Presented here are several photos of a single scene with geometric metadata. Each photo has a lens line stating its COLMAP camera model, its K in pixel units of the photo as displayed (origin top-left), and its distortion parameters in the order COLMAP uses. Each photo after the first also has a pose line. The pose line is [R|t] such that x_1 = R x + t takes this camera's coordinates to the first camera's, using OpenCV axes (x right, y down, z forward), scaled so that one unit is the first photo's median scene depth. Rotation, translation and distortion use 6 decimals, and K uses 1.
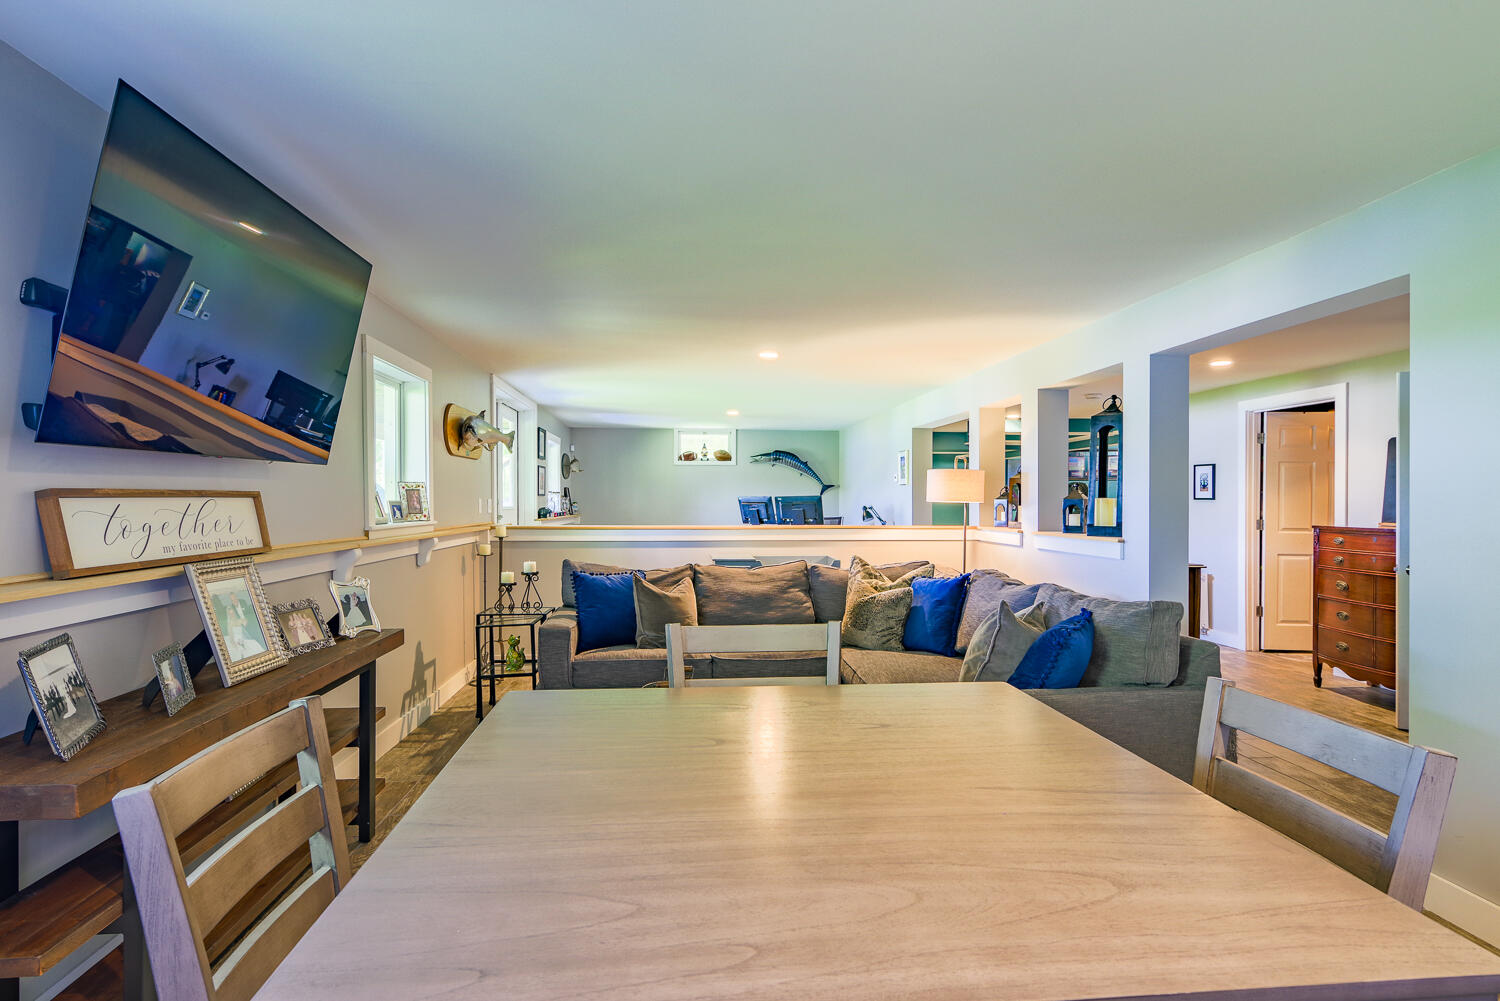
lens RADIAL K [[795.7, 0, 749.1], [0, 795.7, 499.2], [0, 0, 1]] dist [0.001442, -0.003940]
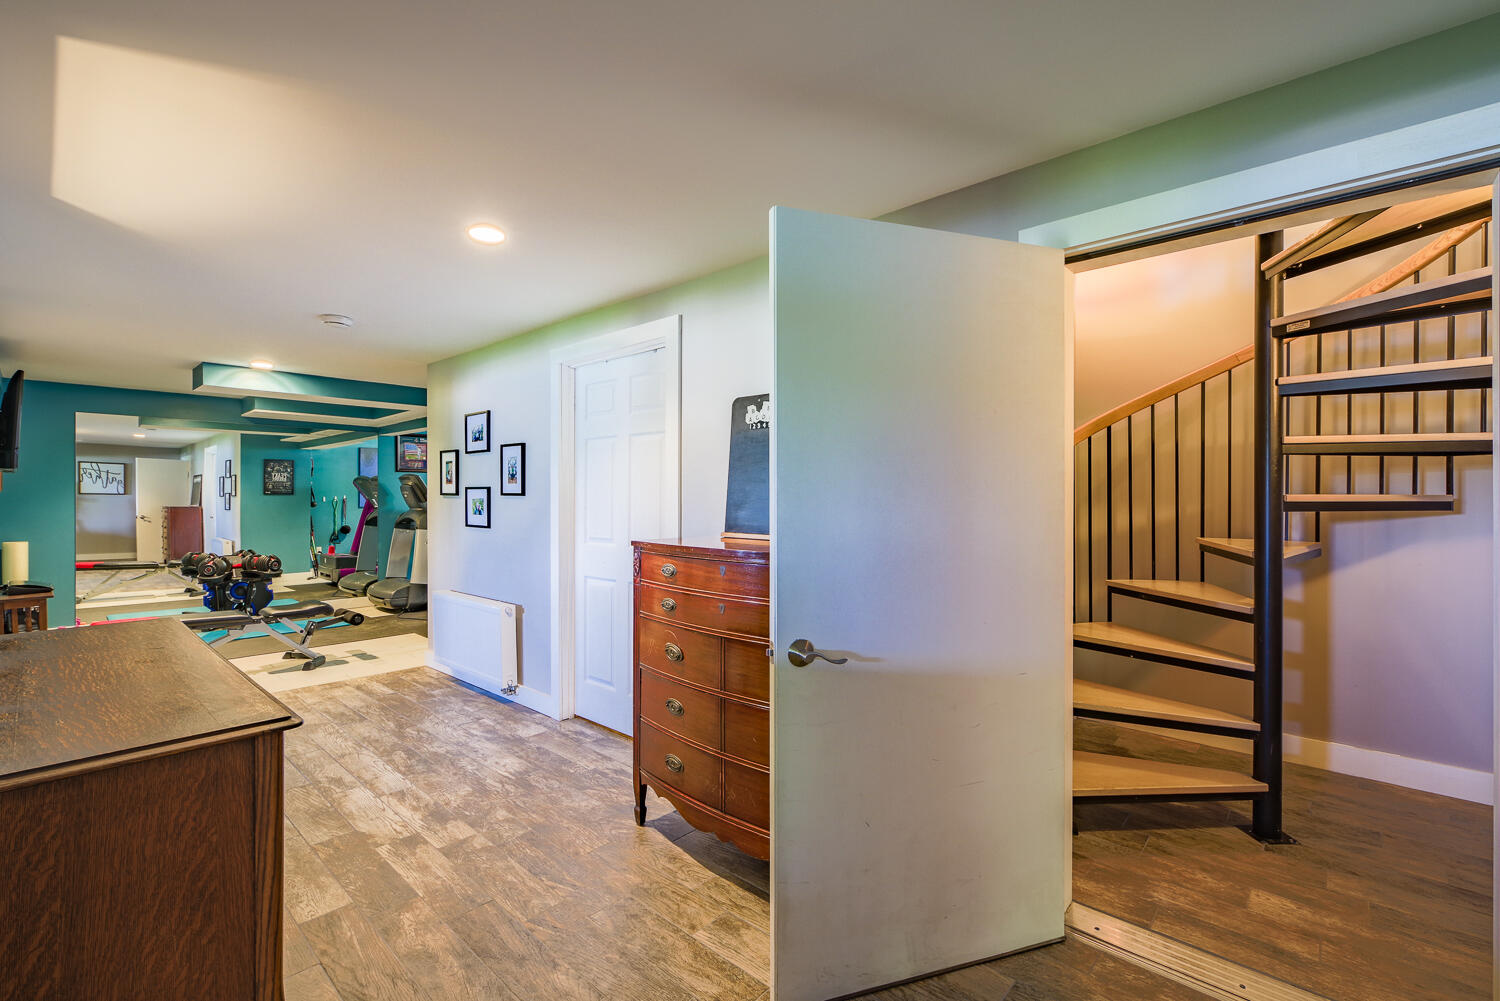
lens RADIAL K [[649.0, 0, 747.8], [0, 649.0, 495.8], [0, 0, 1]] dist [-0.003236, -0.000100]
pose [[0.732033, -0.007472, 0.681228, 0.464570], [0.003876, 0.999969, 0.006804, -0.003094], [-0.681258, -0.002340, 0.732040, 0.618778]]
